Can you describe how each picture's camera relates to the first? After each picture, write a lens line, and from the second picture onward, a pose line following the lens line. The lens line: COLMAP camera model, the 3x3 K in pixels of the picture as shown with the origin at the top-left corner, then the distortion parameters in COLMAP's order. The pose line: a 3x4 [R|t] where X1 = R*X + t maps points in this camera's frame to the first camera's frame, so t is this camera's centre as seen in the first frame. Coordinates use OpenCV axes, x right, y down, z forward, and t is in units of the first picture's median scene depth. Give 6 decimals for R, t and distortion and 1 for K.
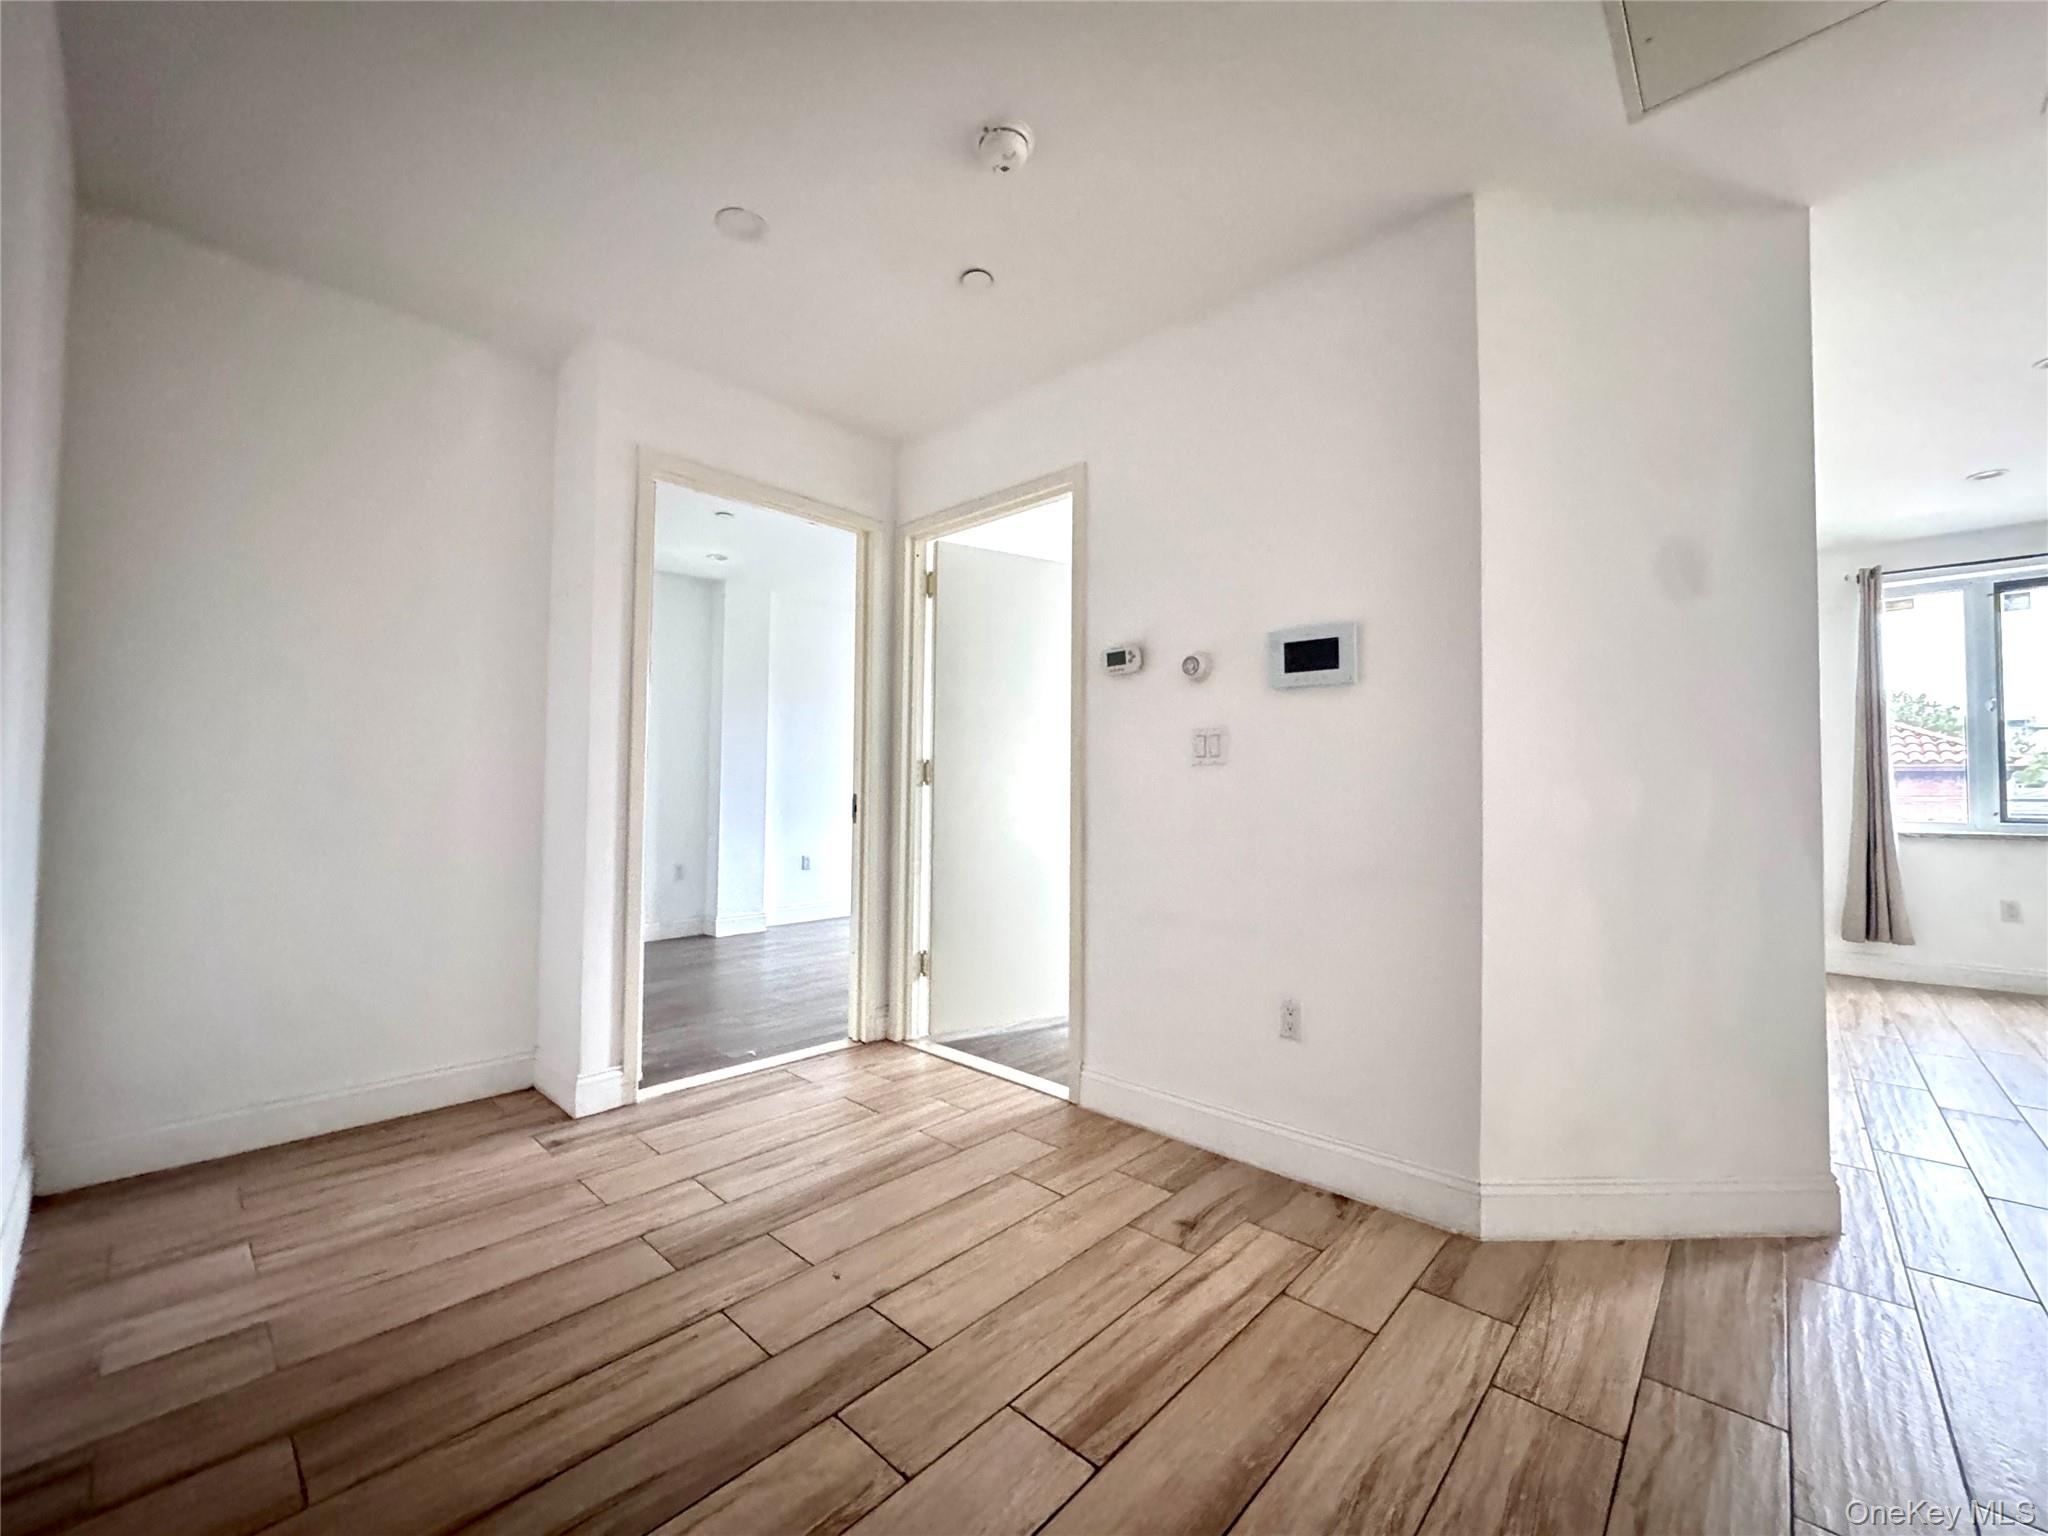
lens RADIAL K [[819.6, 0, 1029.7], [0, 819.6, 766.3], [0, 0, 1]] dist [-0.006191, 0.002064]
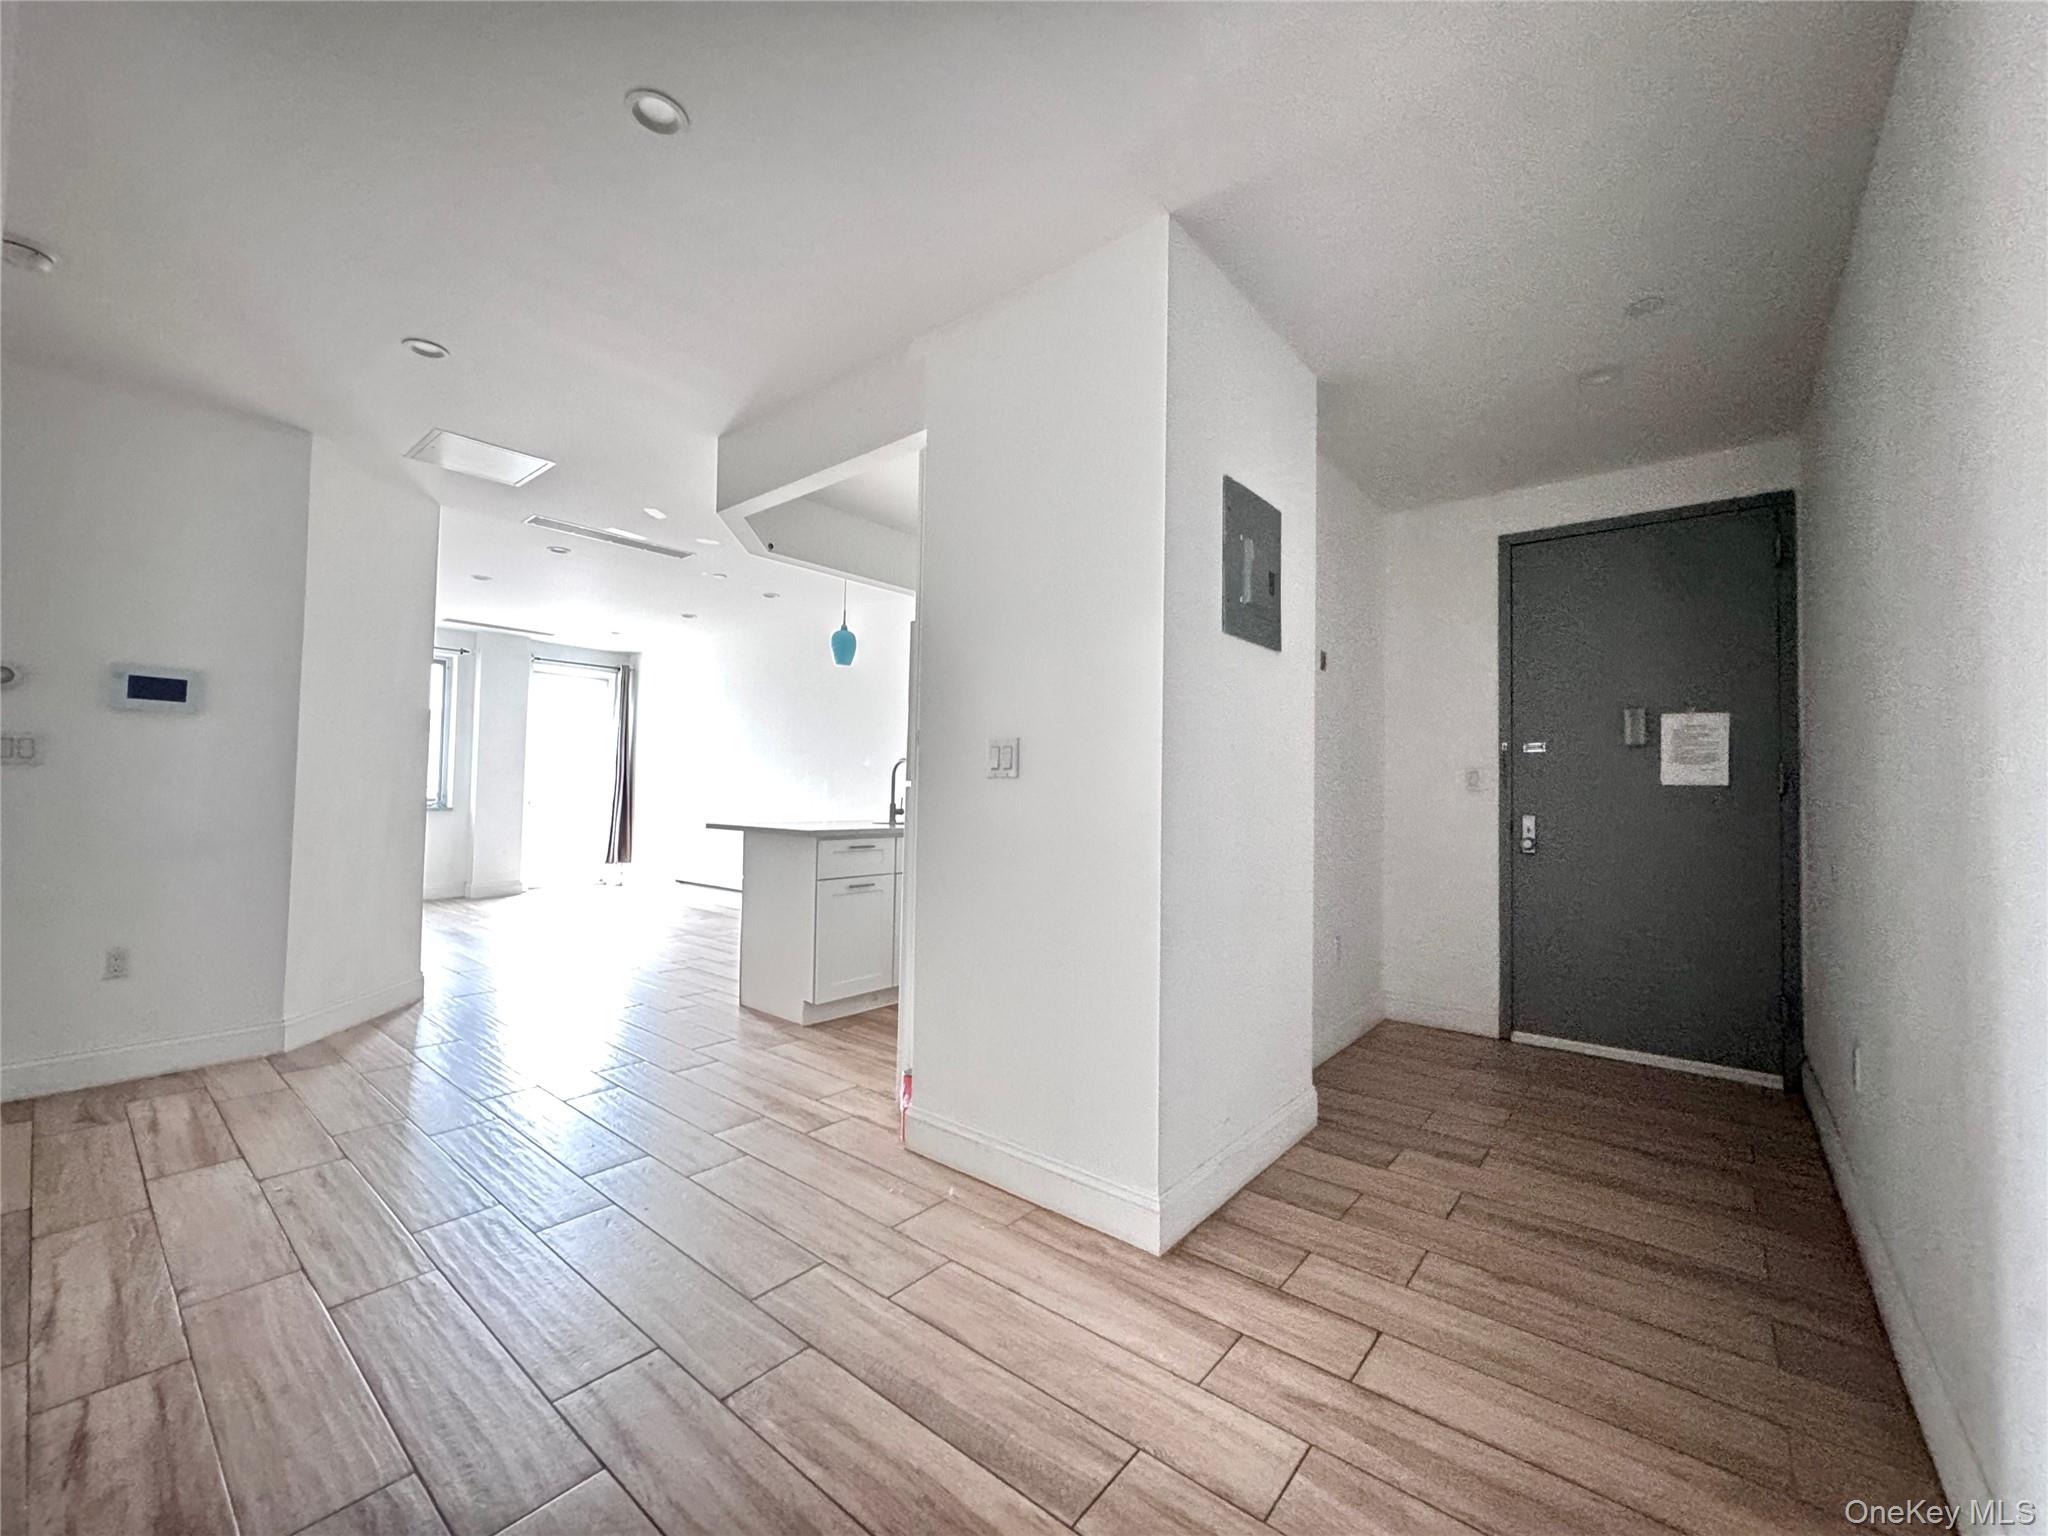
lens RADIAL K [[819.6, 0, 1017.4], [0, 819.6, 765.0], [0, 0, 1]] dist [-0.006191, 0.002064]
pose [[-0.044027, 0.022998, 0.998766, -0.523241], [-0.049365, 0.998464, -0.025167, -0.022588], [-0.997810, -0.050413, -0.042824, -0.180686]]
